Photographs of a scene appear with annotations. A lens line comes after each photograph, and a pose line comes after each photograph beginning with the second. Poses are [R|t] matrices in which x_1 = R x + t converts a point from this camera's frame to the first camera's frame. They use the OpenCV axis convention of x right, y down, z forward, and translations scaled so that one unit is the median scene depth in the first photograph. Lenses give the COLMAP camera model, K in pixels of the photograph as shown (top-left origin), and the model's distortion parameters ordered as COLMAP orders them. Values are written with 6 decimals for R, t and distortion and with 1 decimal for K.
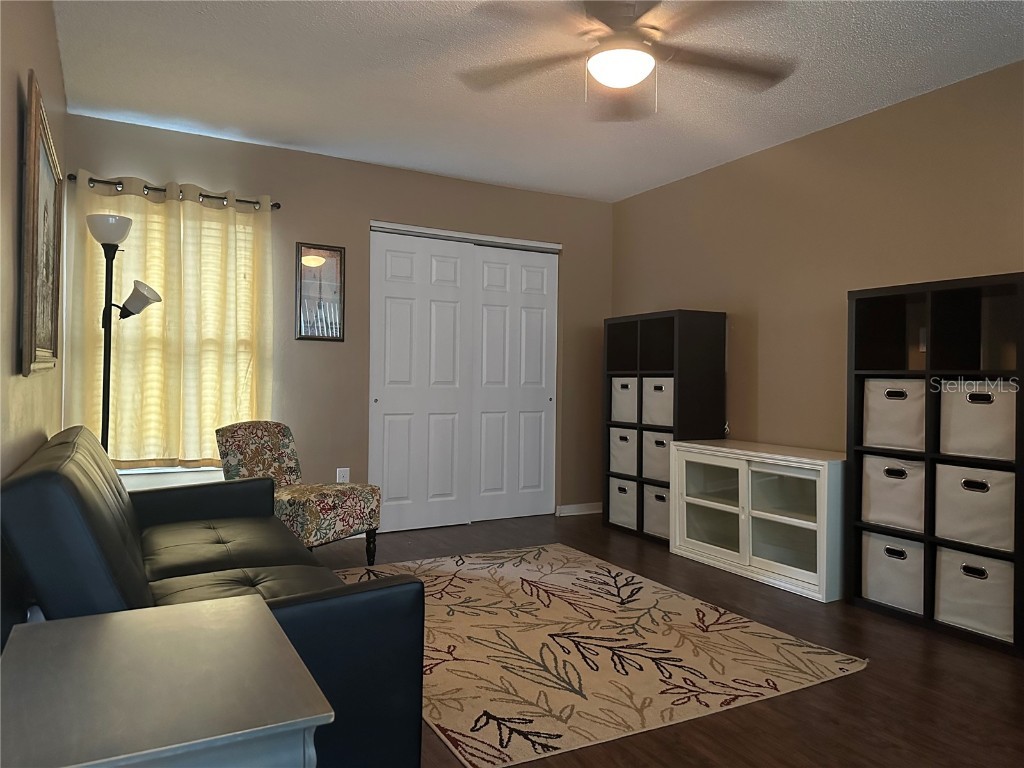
lens RADIAL K [[730.1, 0, 511.4], [0, 730.1, 402.4], [0, 0, 1]] dist [0.000785, 0.000657]
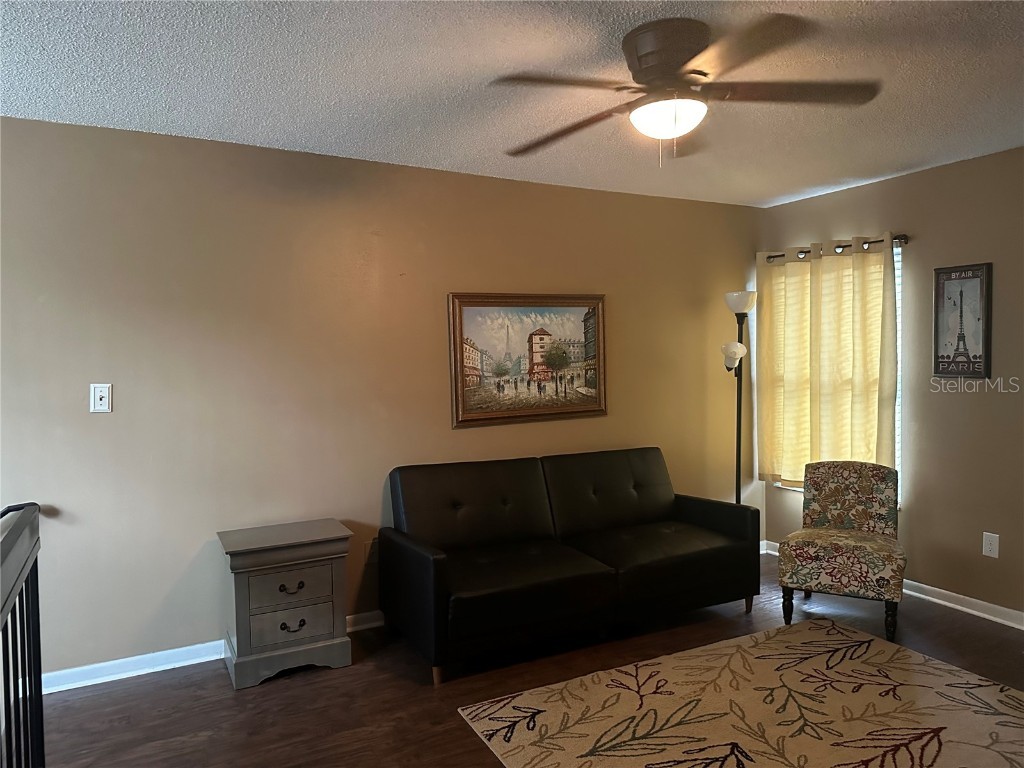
lens RADIAL K [[762.8, 0, 512.0], [0, 762.8, 384.0], [0, 0, 1]] dist [0.070032, -0.002395]
pose [[-0.027826, 0.039595, -0.998828, 0.844223], [-0.007620, 0.999178, 0.039822, -0.139152], [0.999584, 0.008719, -0.027502, 0.619373]]
